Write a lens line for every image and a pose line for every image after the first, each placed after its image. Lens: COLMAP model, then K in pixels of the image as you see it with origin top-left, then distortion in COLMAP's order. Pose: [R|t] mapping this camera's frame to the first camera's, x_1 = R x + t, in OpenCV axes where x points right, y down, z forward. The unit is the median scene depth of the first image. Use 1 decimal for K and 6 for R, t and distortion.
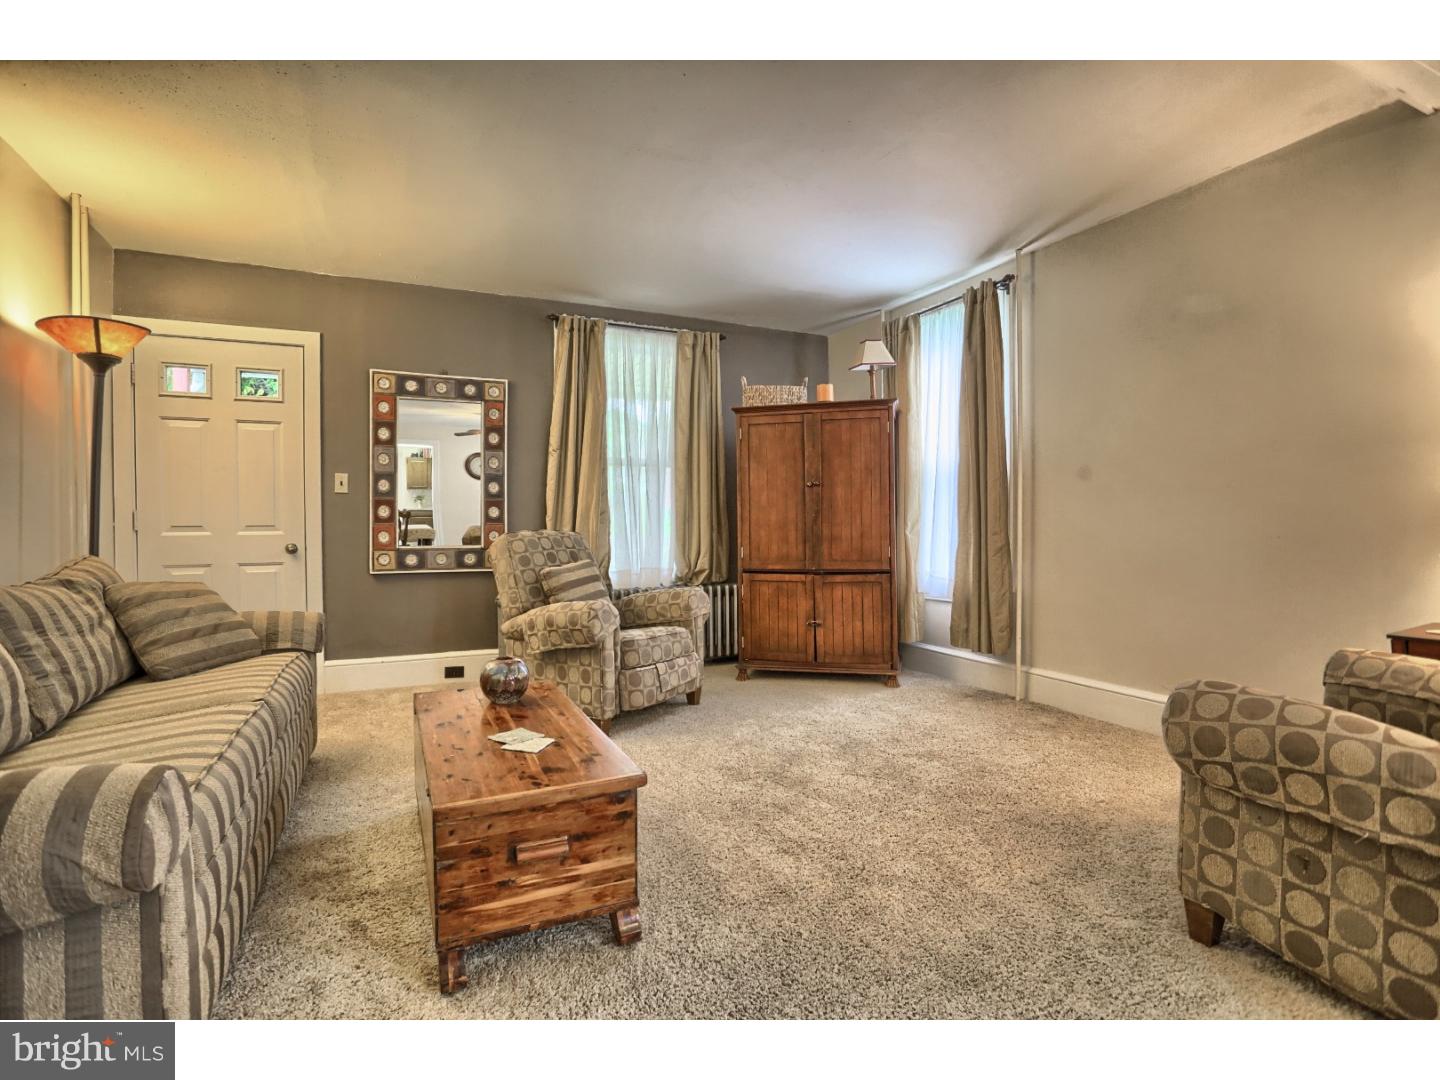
lens RADIAL K [[682.5, 0, 724.7], [0, 682.5, 530.6], [0, 0, 1]] dist [-0.067434, 0.029415]
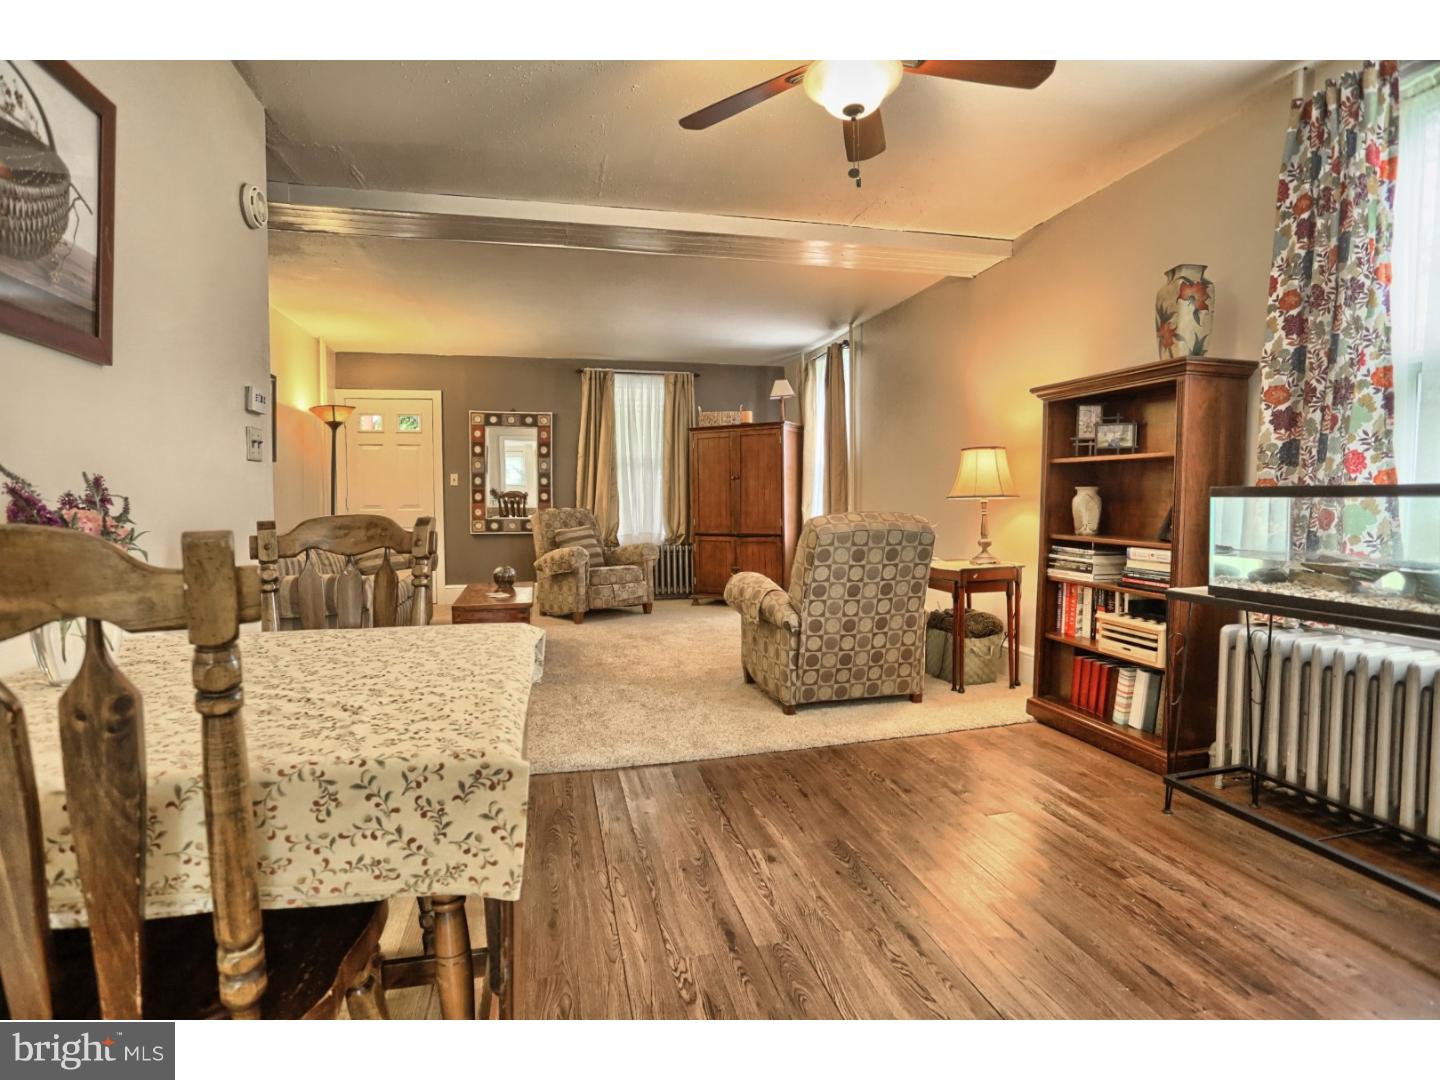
lens RADIAL K [[682.5, 0, 724.7], [0, 682.5, 530.6], [0, 0, 1]] dist [-0.067434, 0.029415]
pose [[0.980448, 0.007857, -0.196623, 0.414477], [-0.001439, 0.999462, 0.032762, 0.000226], [0.196774, -0.031838, 0.979932, -0.515515]]
